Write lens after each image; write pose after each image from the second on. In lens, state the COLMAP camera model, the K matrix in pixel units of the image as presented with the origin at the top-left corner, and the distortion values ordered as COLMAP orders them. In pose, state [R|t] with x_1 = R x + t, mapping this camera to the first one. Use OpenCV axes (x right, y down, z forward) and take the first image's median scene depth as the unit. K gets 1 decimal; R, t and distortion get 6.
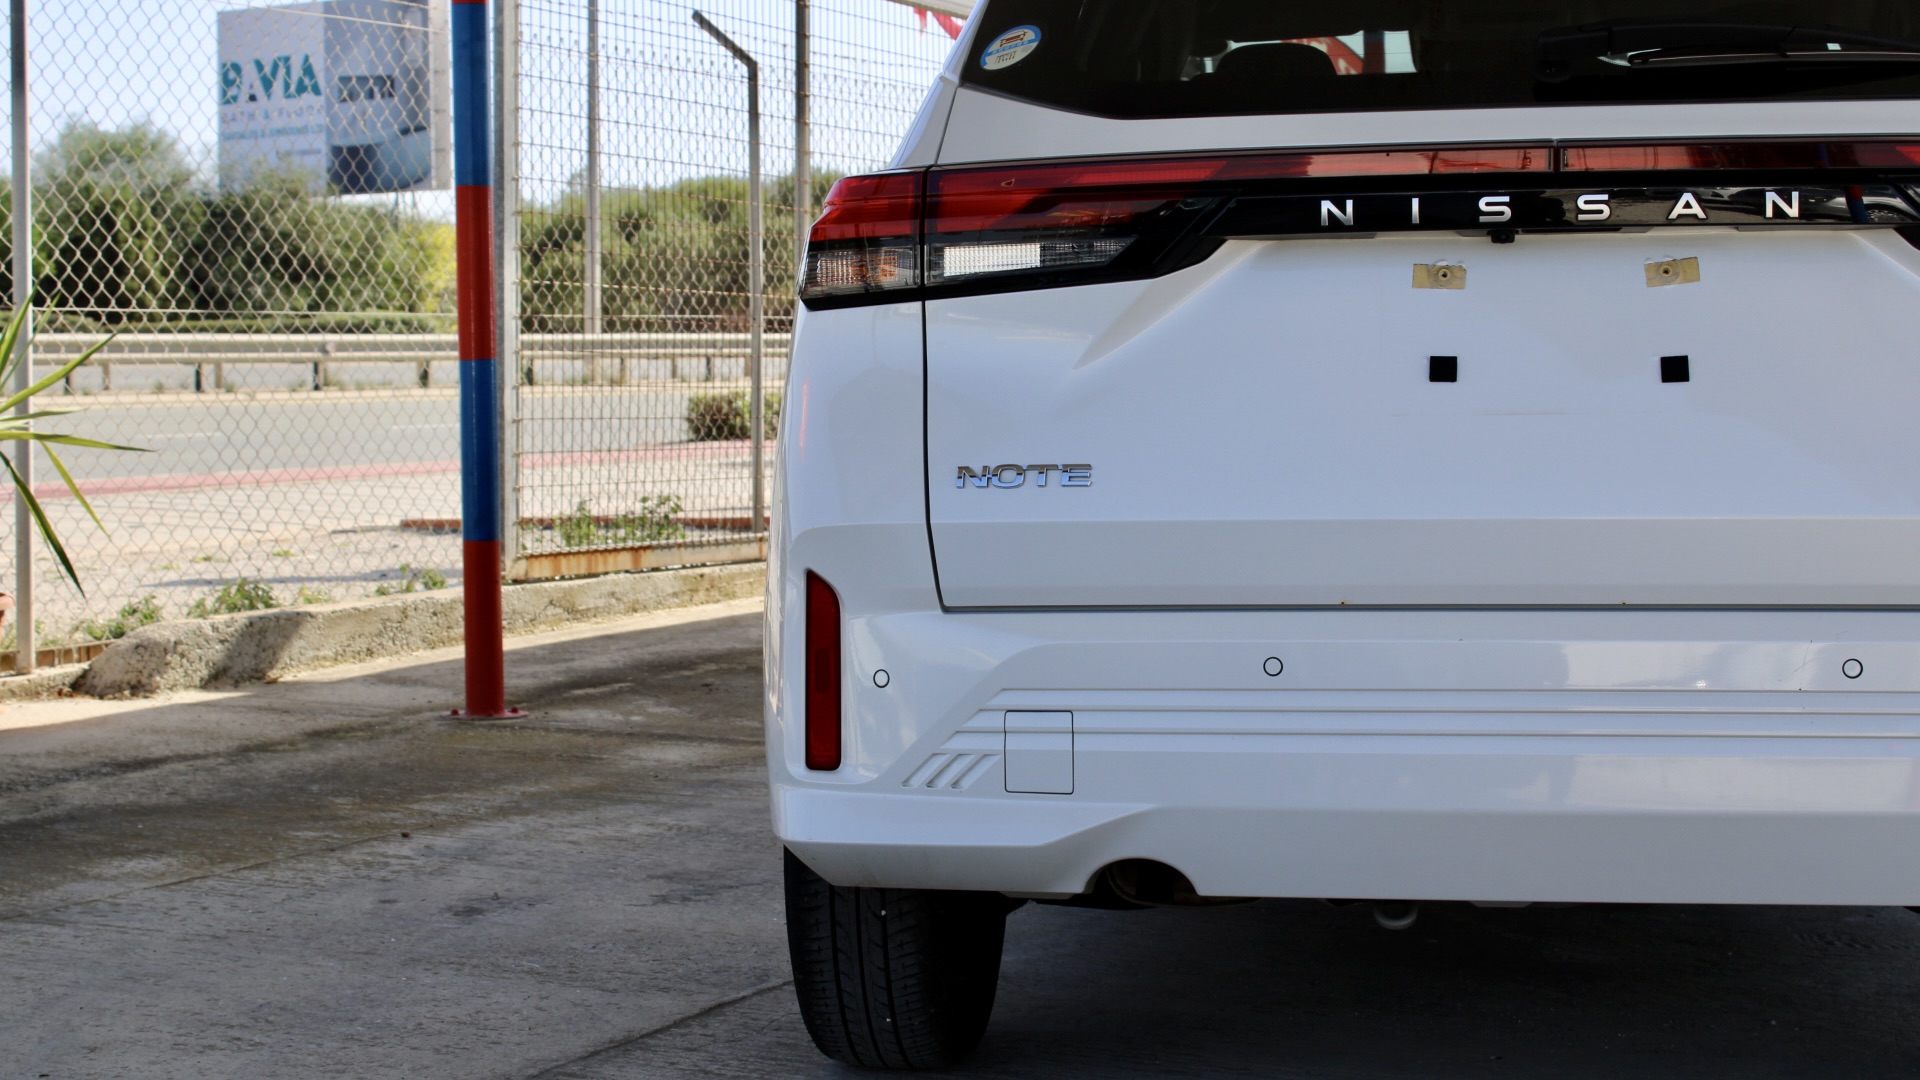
lens RADIAL K [[3083.5, 0, 952.8], [0, 3083.5, 543.1], [0, 0, 1]] dist [-0.014946, 0.000000]
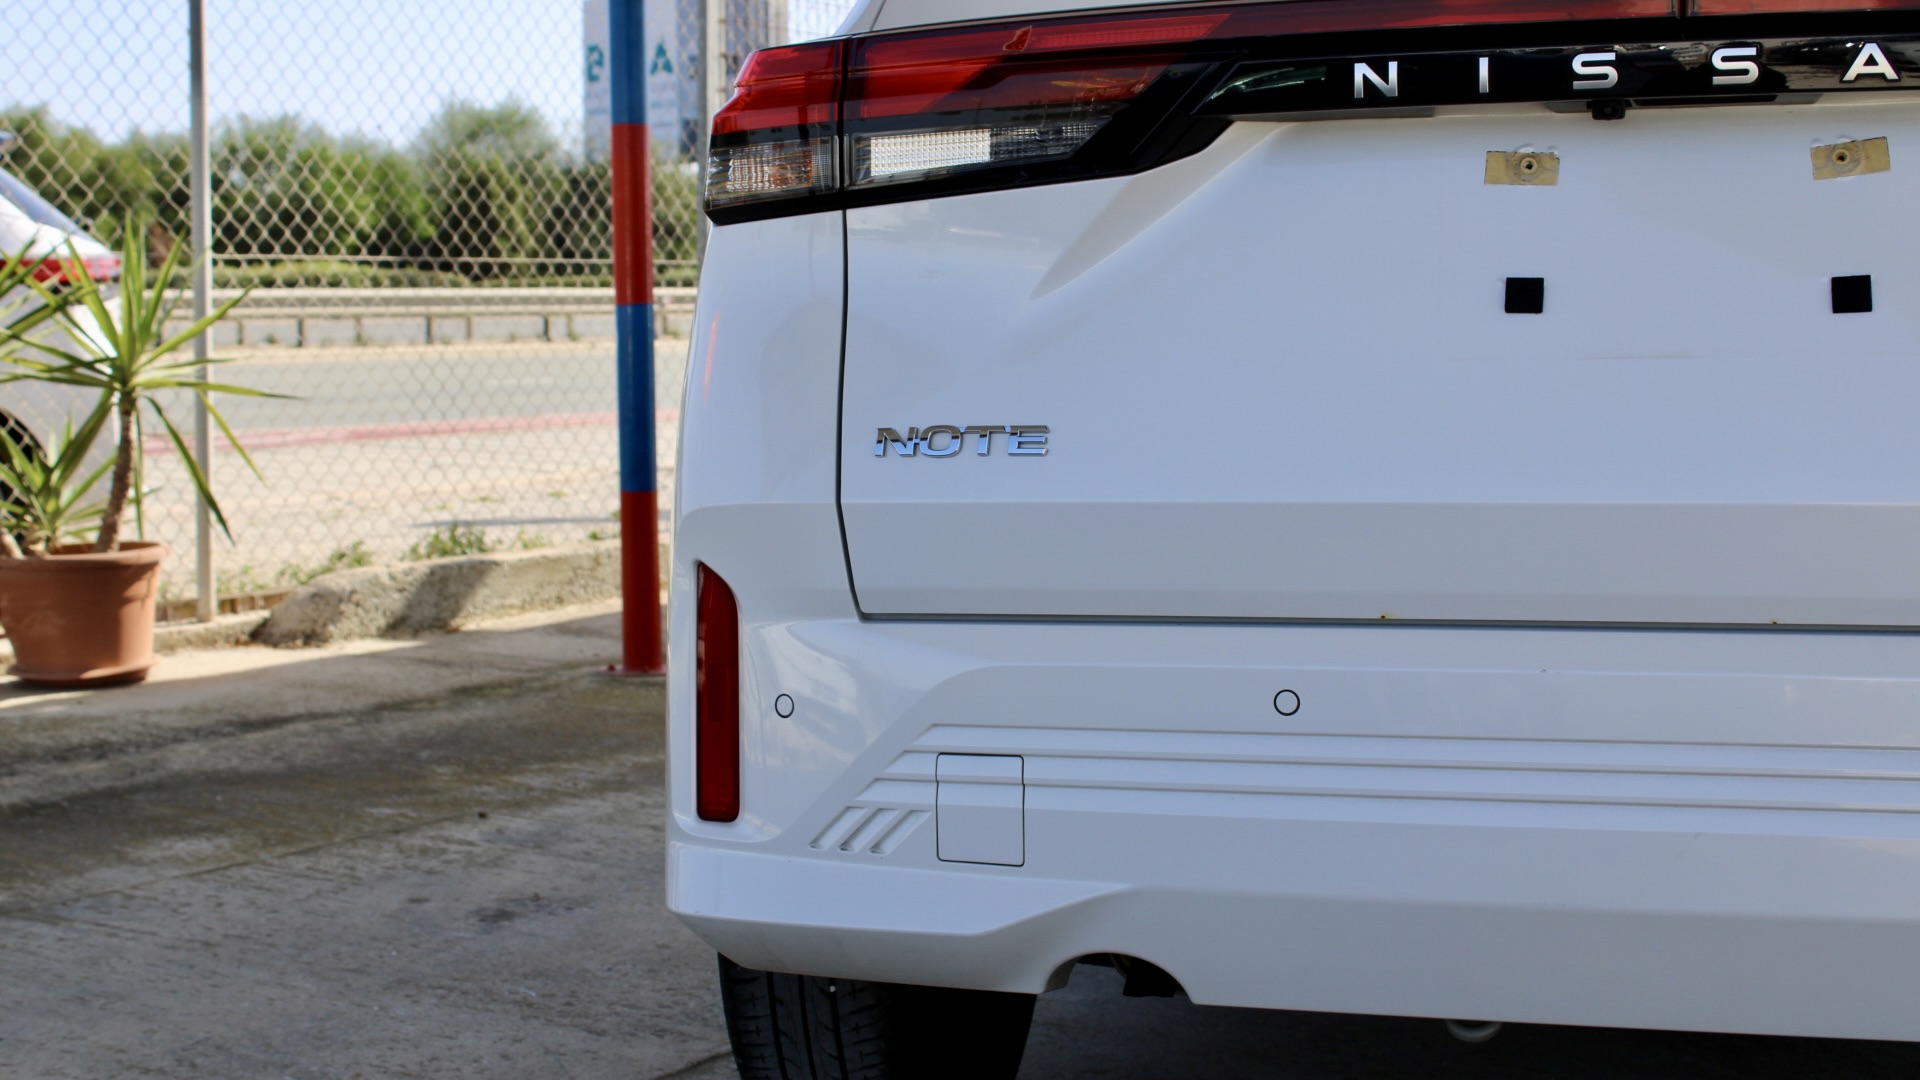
lens RADIAL K [[2786.8, 0, 948.0], [0, 2786.8, 537.2], [0, 0, 1]] dist [-0.021653, 0.000000]
pose [[0.993924, 0.005755, -0.109918, 0.067463], [-0.003411, 0.999763, 0.021503, -0.009266], [0.110016, -0.020997, 0.993708, 0.233014]]
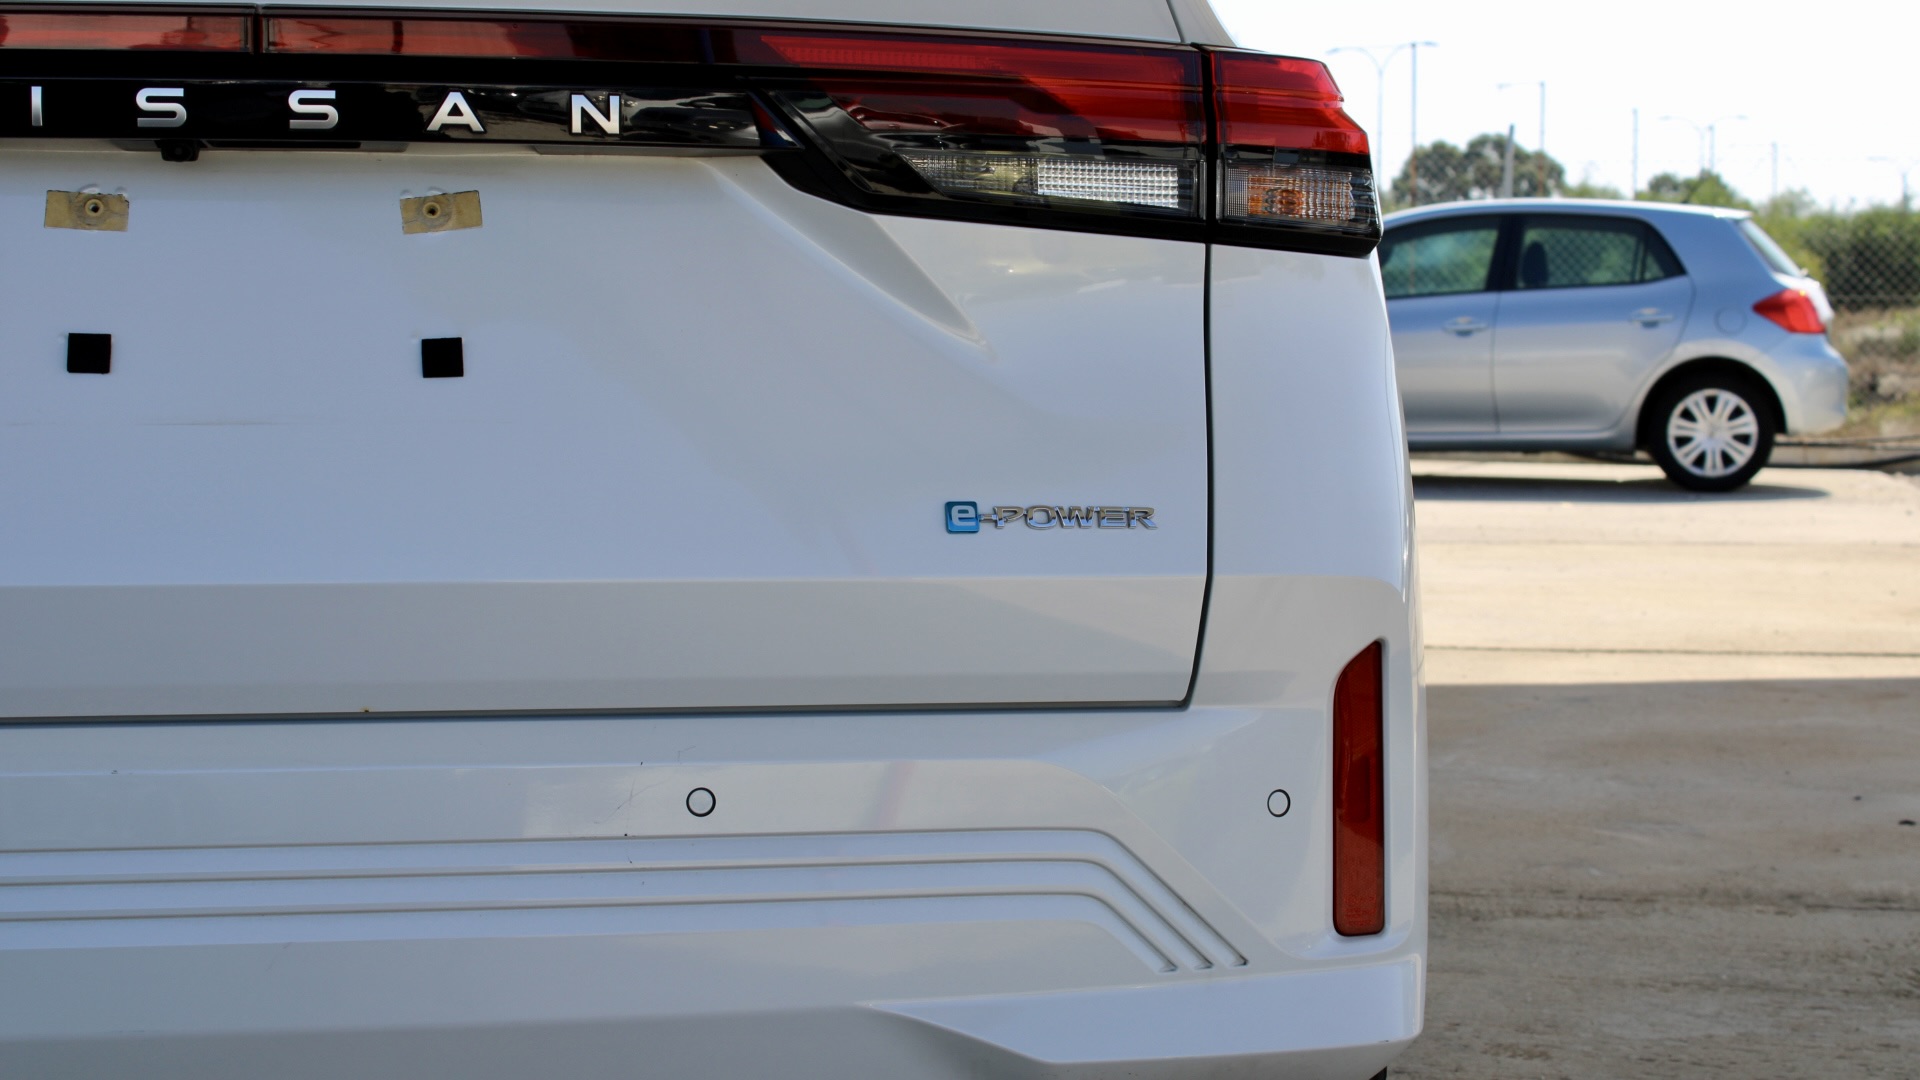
lens RADIAL K [[3083.5, 0, 949.4], [0, 3083.5, 535.1], [0, 0, 1]] dist [-0.014946, 0.000000]
pose [[0.953459, -0.006114, 0.301459, 0.094916], [0.003327, 0.999947, 0.009757, -0.016670], [-0.301503, -0.008300, 0.953429, 0.227956]]
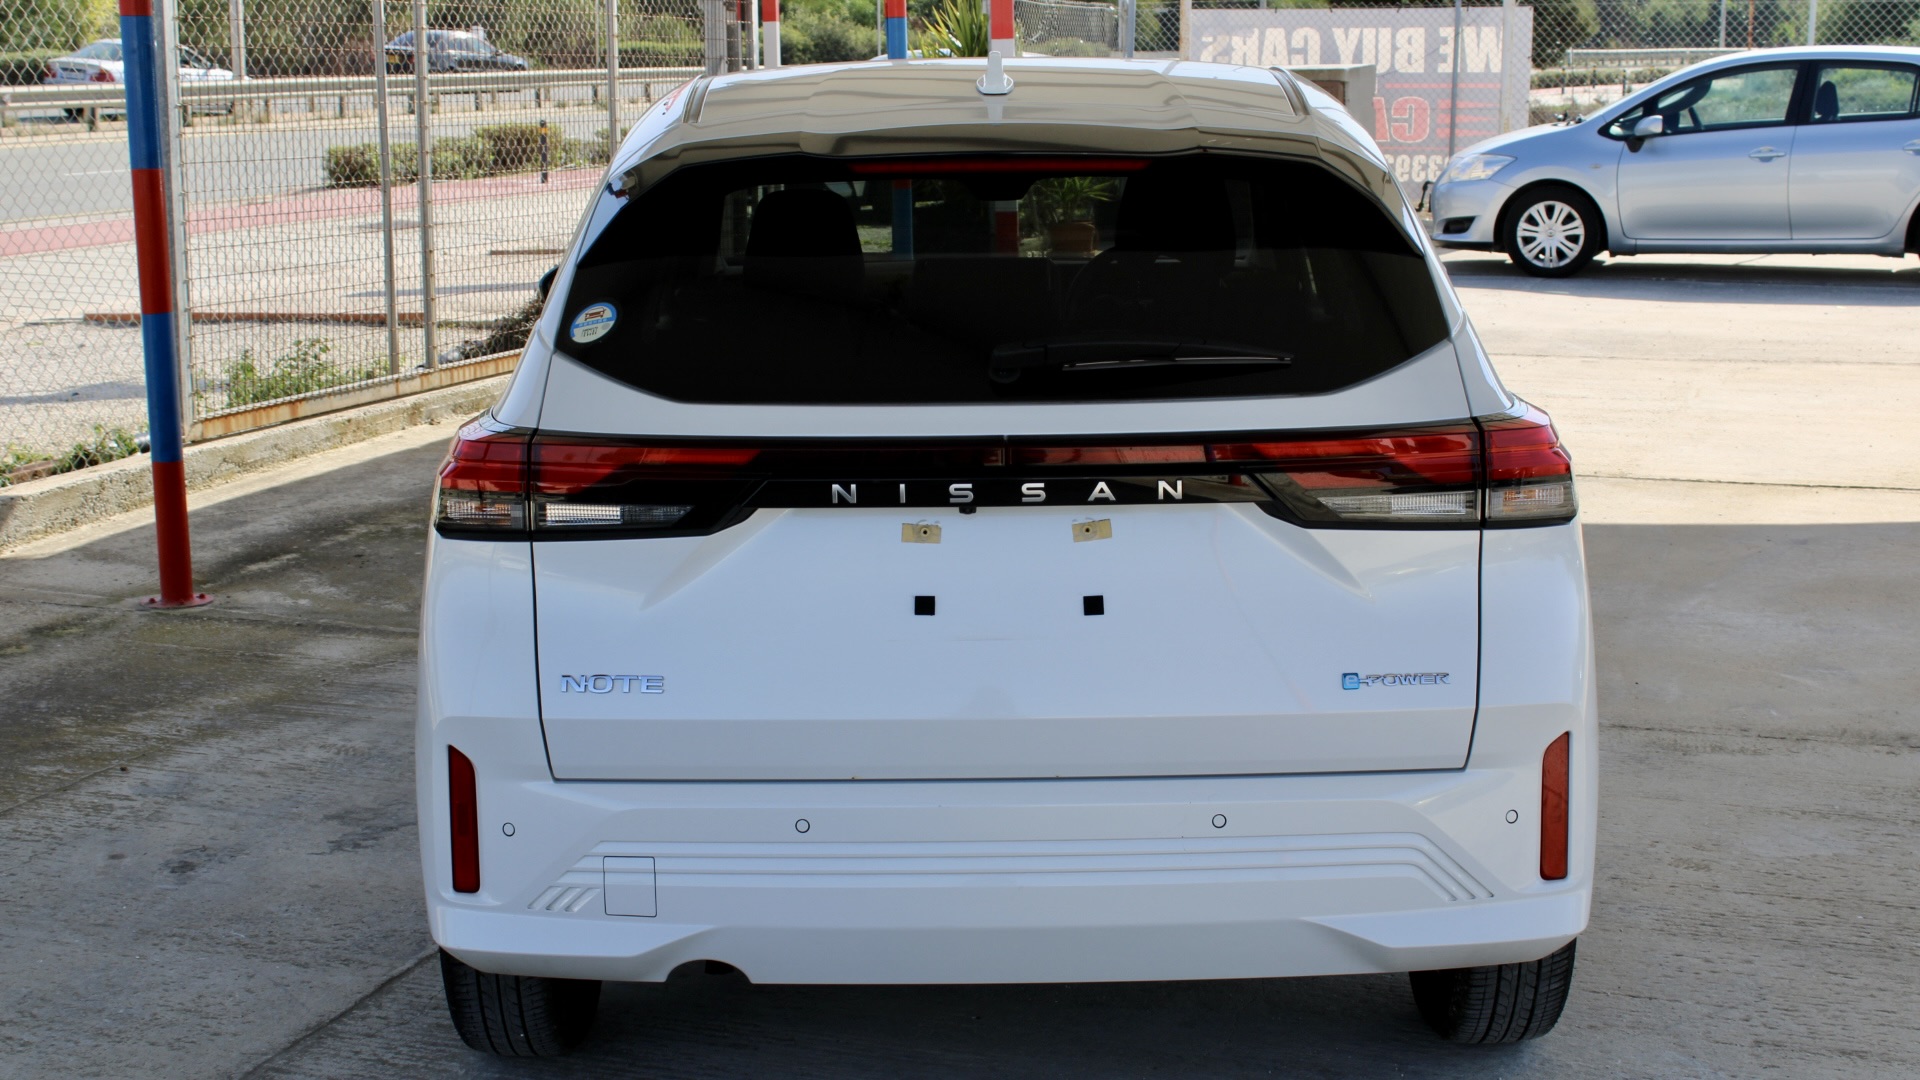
lens RADIAL K [[2554.6, 0, 951.8], [0, 2554.6, 550.6], [0, 0, 1]] dist [-0.045719, 0.000000]
pose [[0.988279, -0.030528, 0.149574, 0.003482], [0.010783, 0.991313, 0.131081, -0.157359], [-0.152276, -0.127931, 0.980023, -0.062127]]
